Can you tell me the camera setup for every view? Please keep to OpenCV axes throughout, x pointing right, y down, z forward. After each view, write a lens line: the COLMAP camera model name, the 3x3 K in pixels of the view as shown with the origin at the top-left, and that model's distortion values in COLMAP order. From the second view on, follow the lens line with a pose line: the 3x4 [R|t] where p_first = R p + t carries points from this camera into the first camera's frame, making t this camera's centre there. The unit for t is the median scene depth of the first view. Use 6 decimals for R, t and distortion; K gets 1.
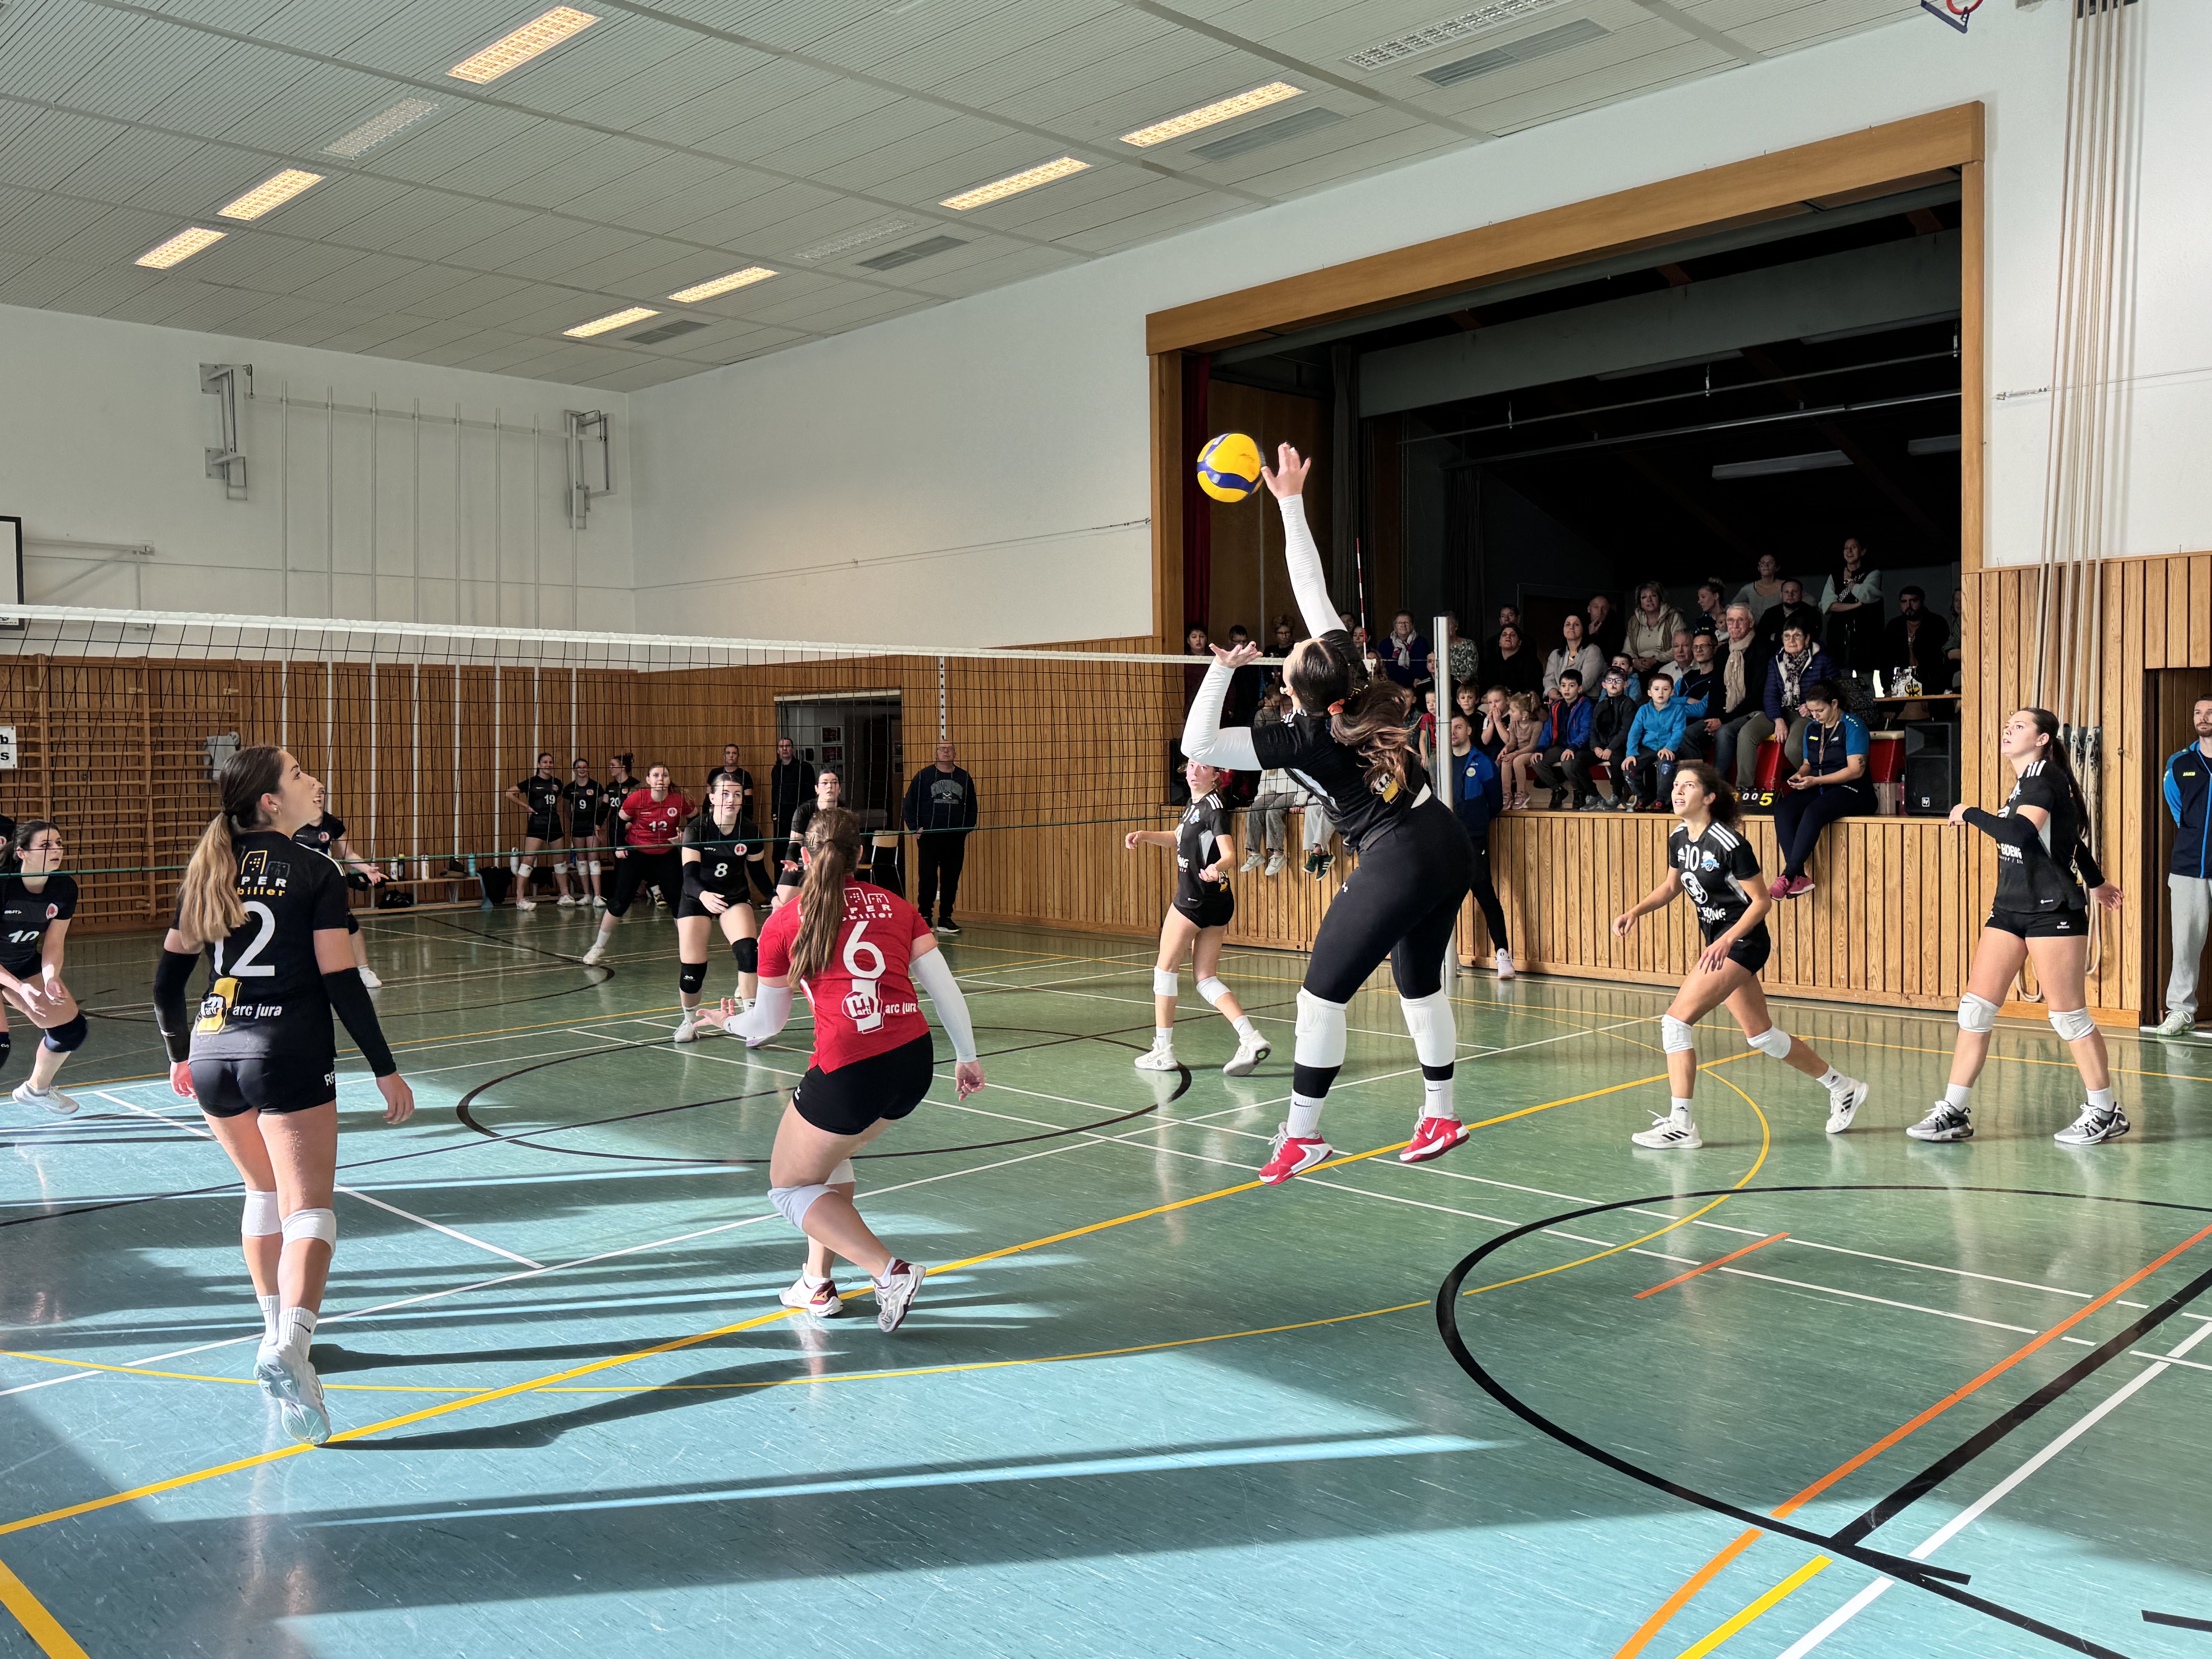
lens RADIAL K [[1831.3, 0, 1096.9], [0, 1831.3, 803.9], [0, 0, 1]] dist [0.060519, -0.087325]
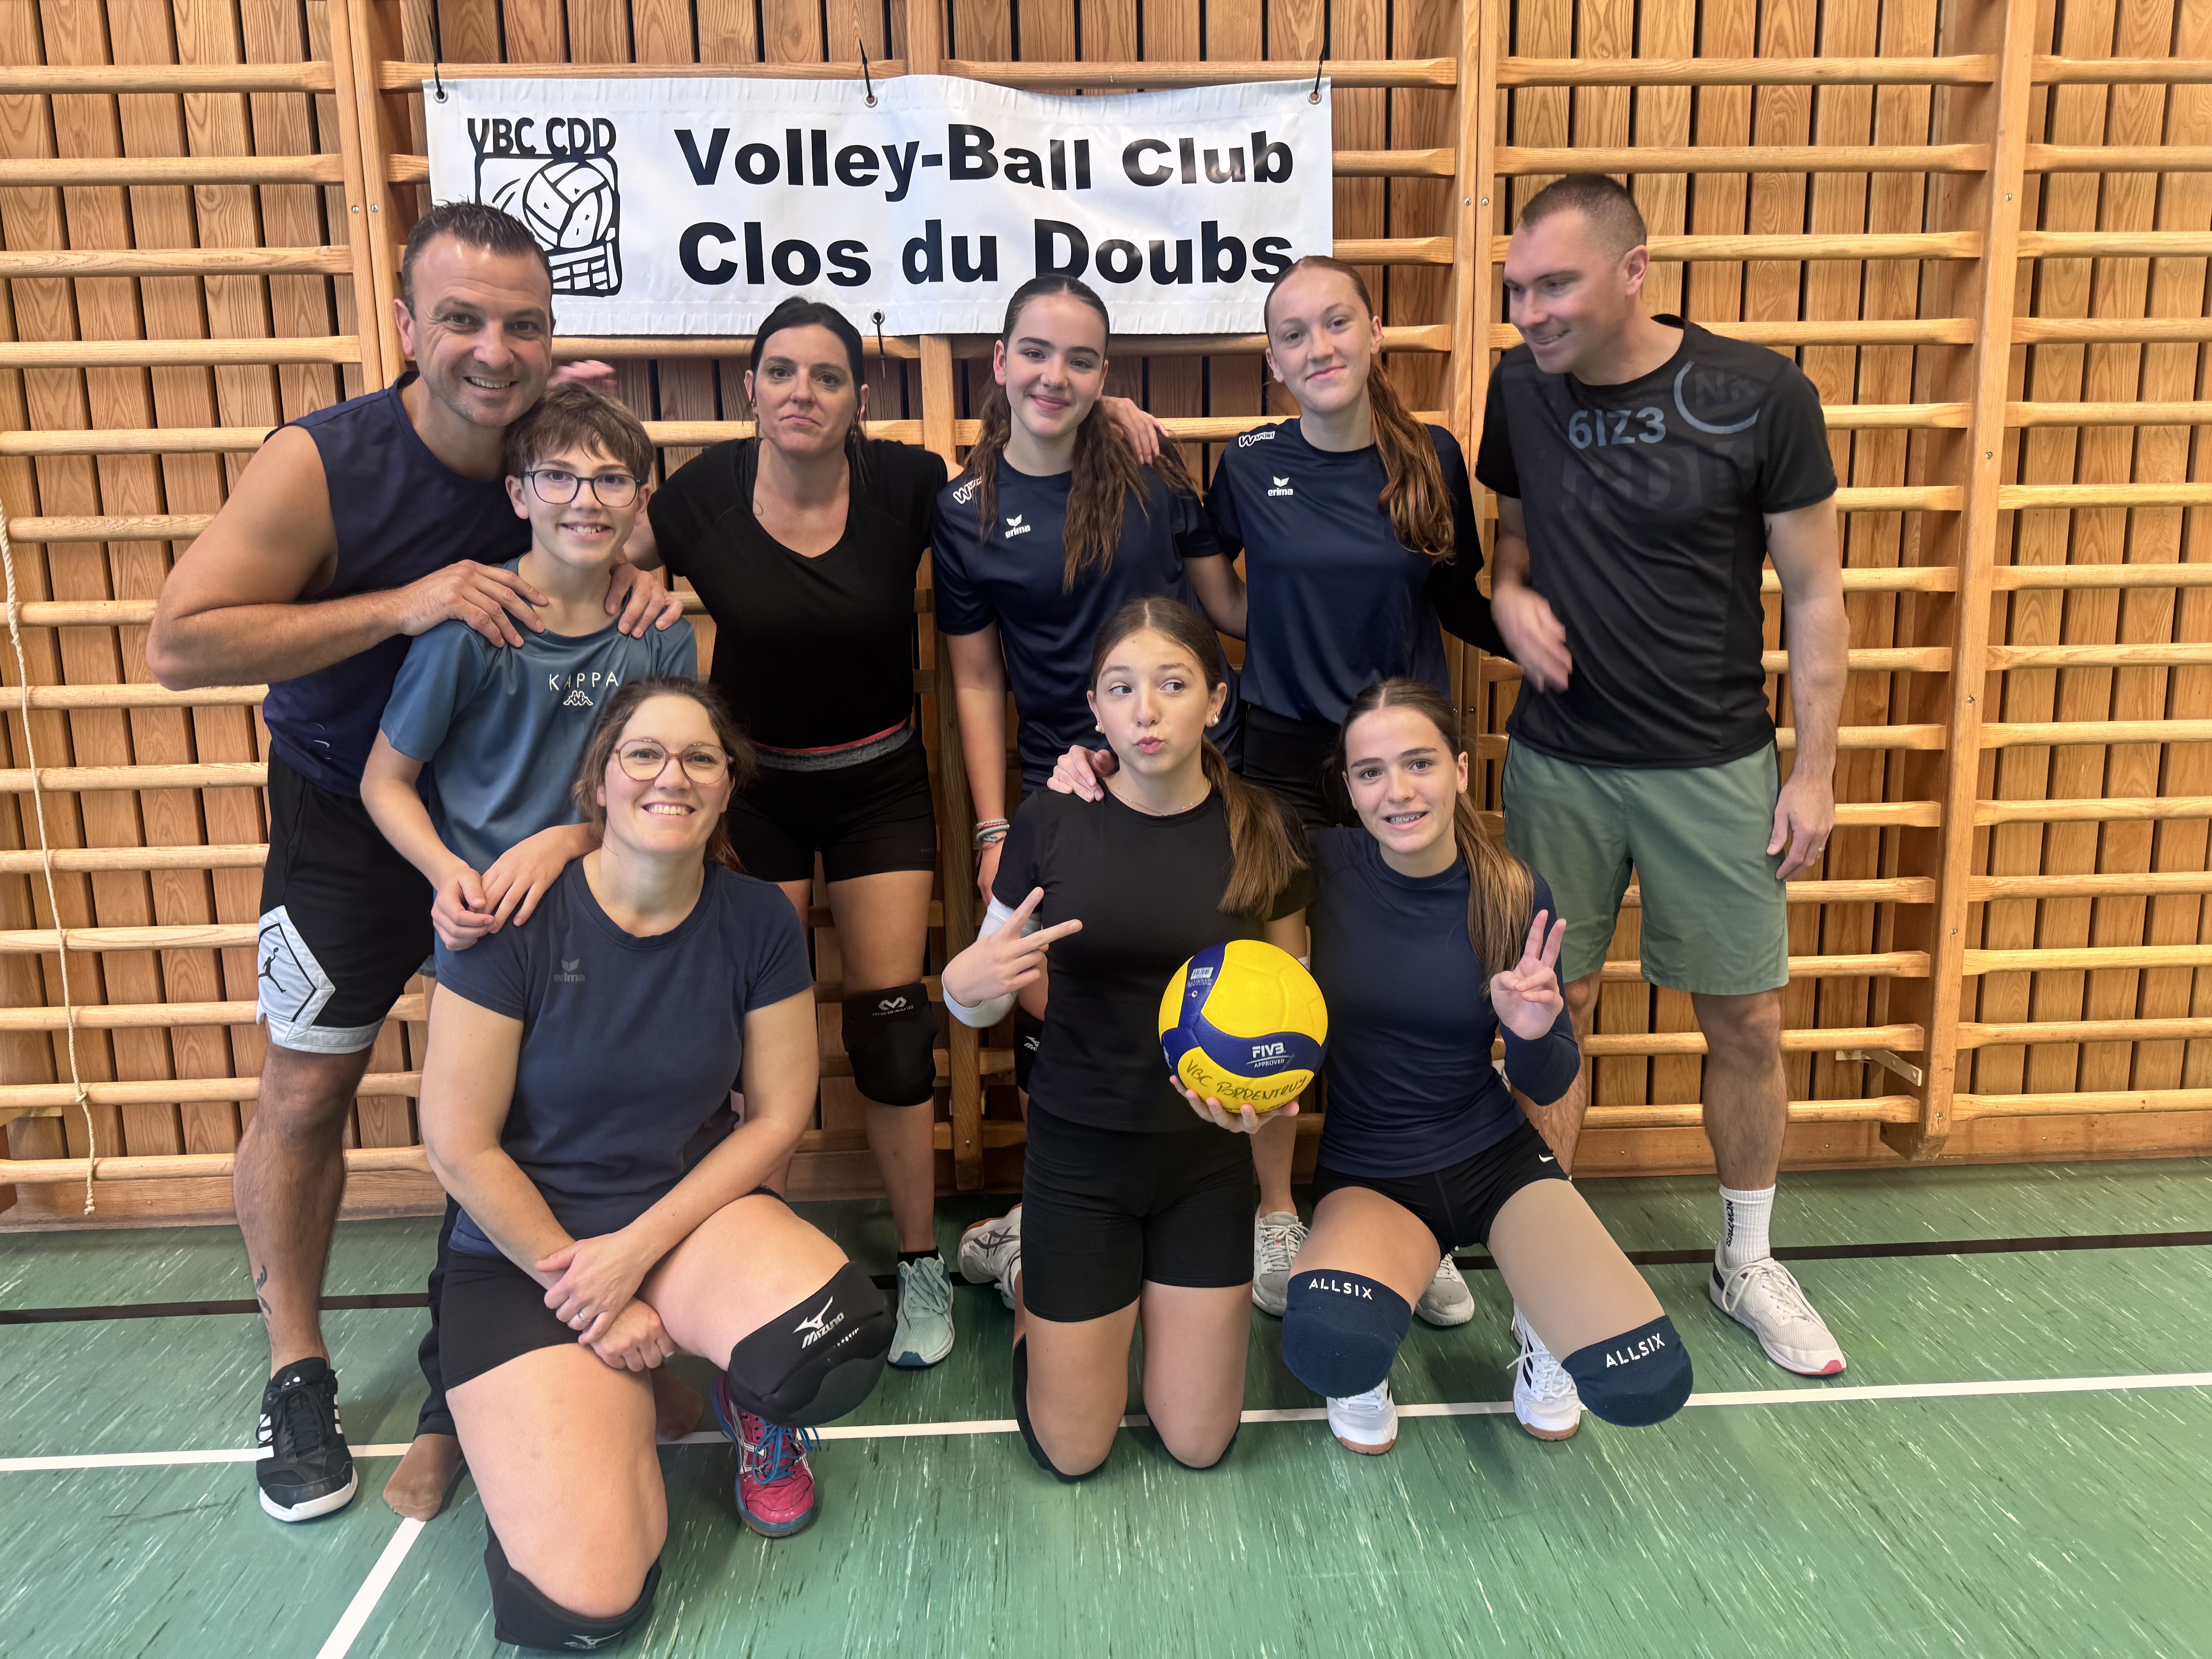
lens RADIAL K [[1581.4, 0, 1115.3], [0, 1581.4, 806.1], [0, 0, 1]] dist [0.026565, -0.024391]
pose [[0.731287, 0.121157, -0.671223, -0.654801], [-0.014725, 0.986672, 0.162054, 0.002437], [0.681911, -0.108624, 0.723324, 1.160954]]
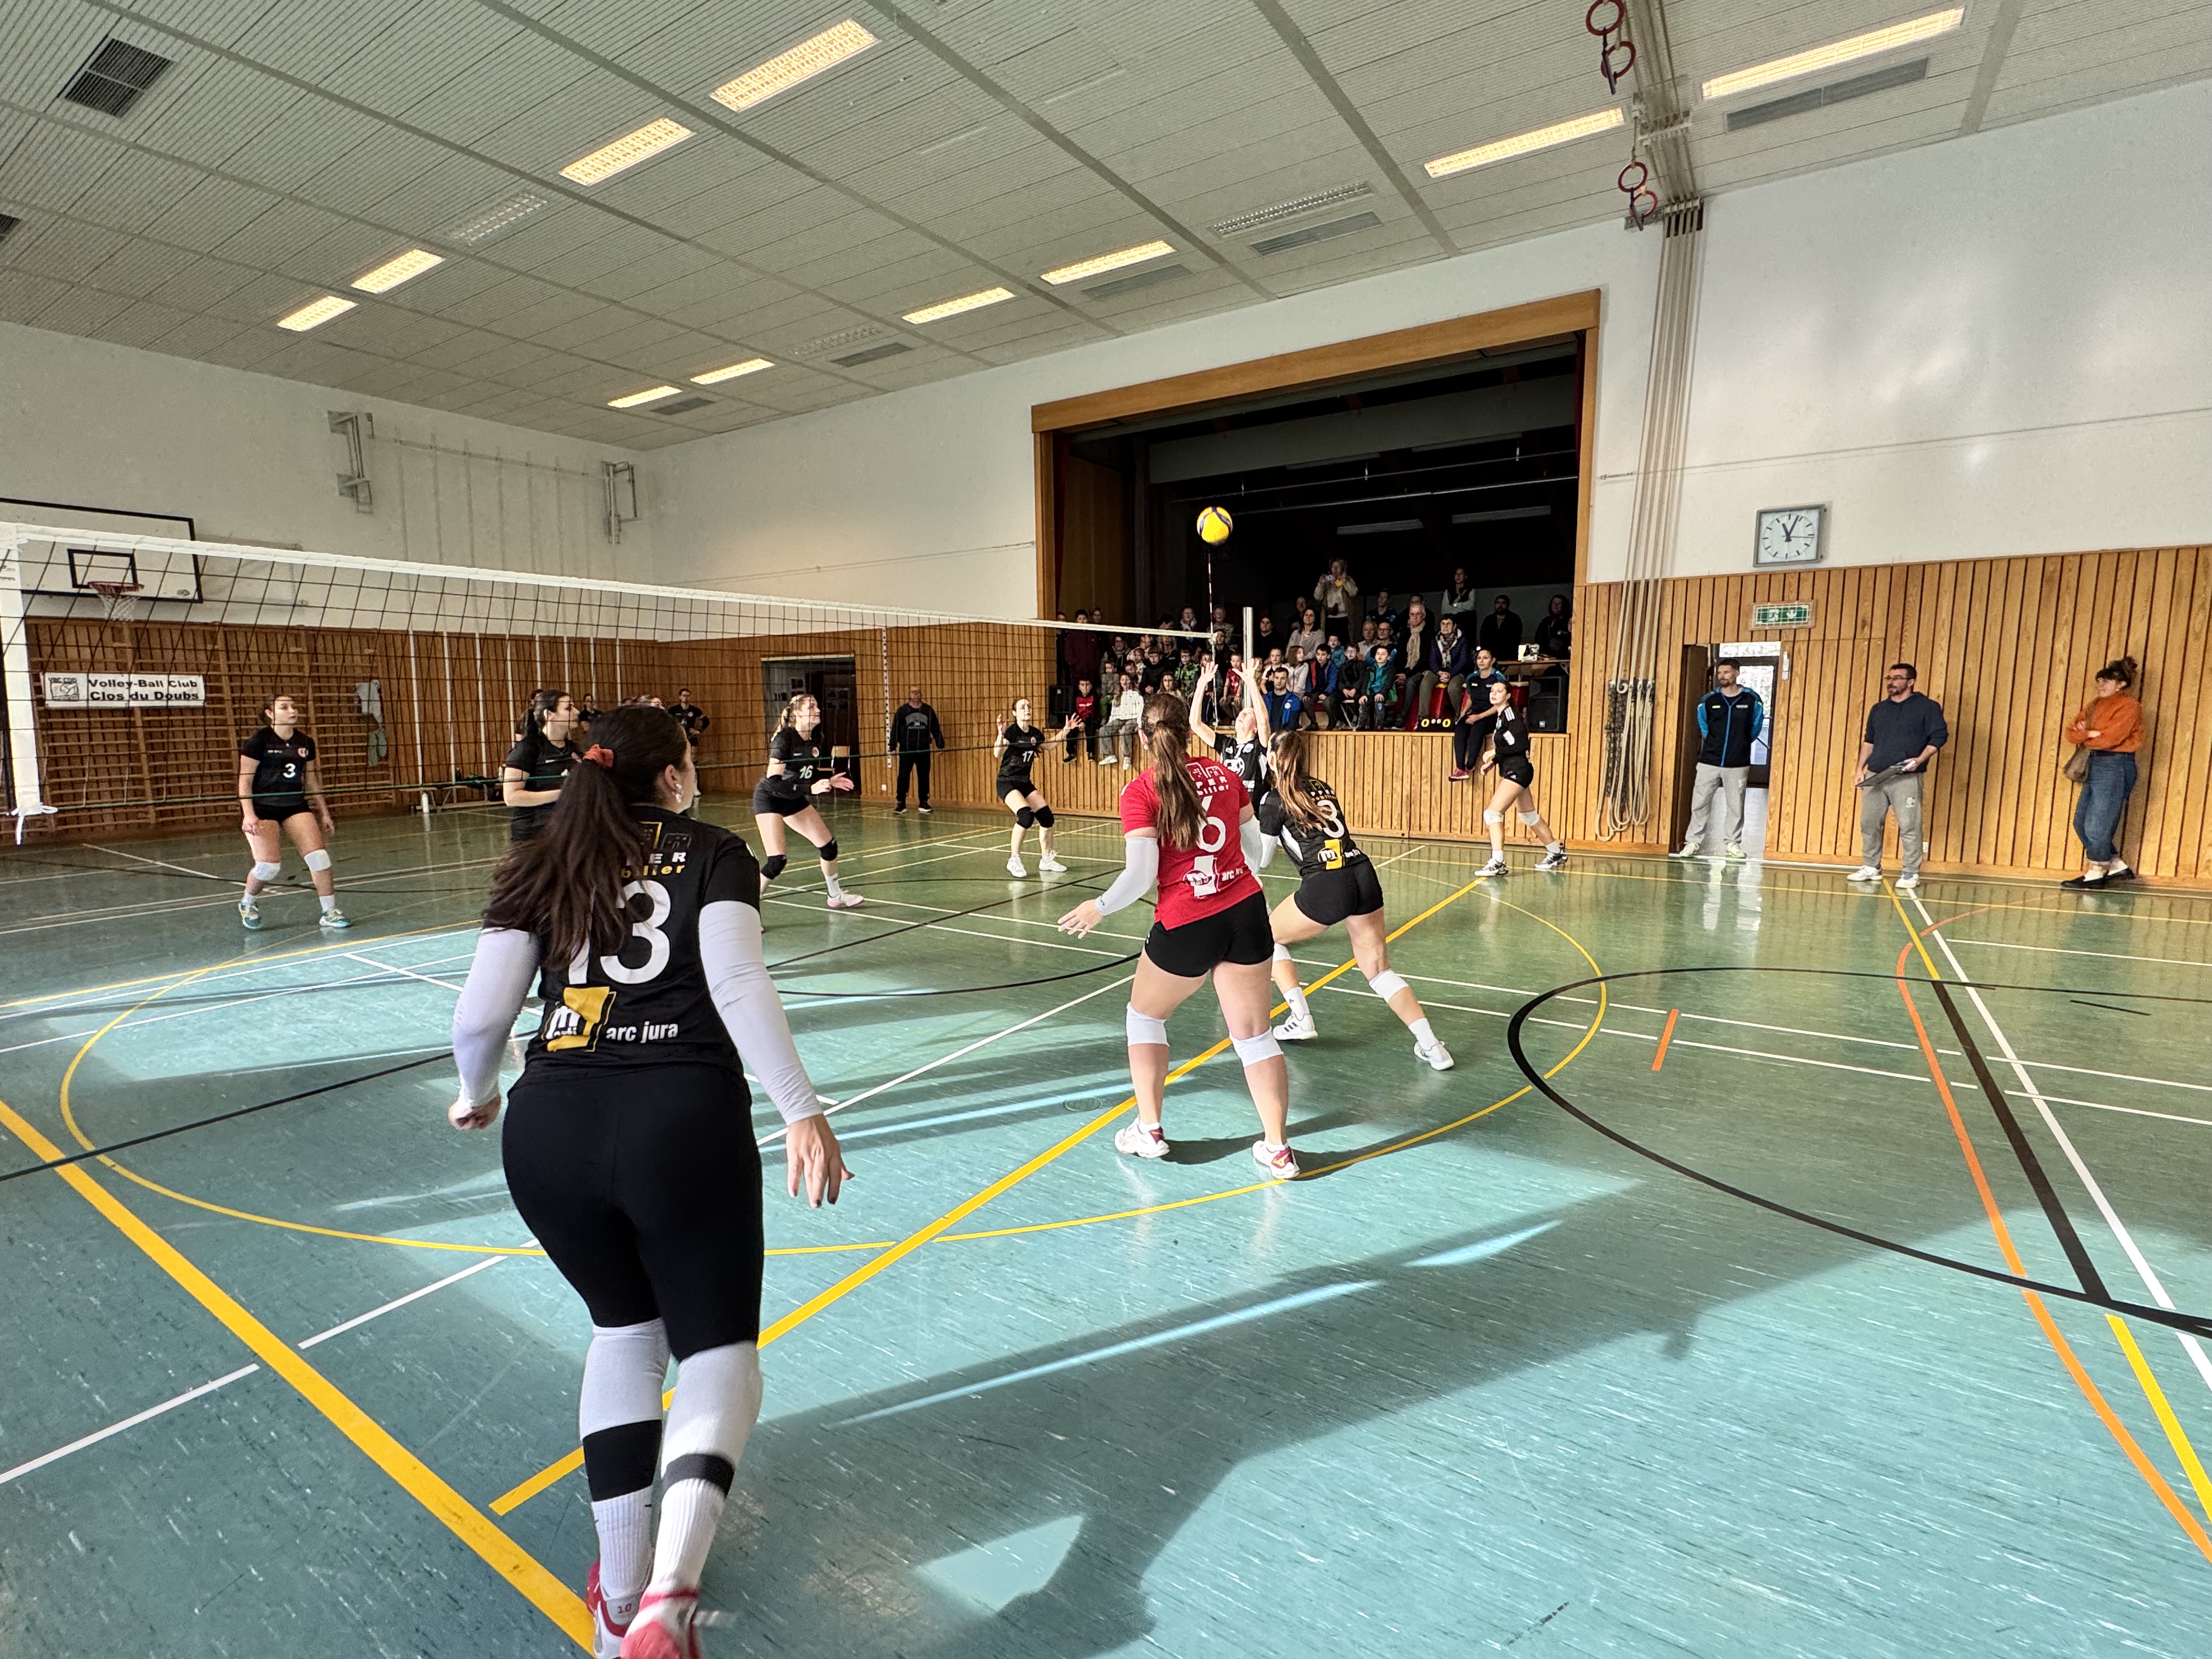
lens RADIAL K [[1025.6, 0, 1102.1], [0, 1025.6, 832.7], [0, 0, 1]] dist [-0.000927, -0.000253]
pose [[0.977566, -0.025568, 0.209070, -0.125816], [0.004354, 0.994846, 0.101306, 0.000795], [-0.210582, -0.098123, 0.972639, 0.146888]]
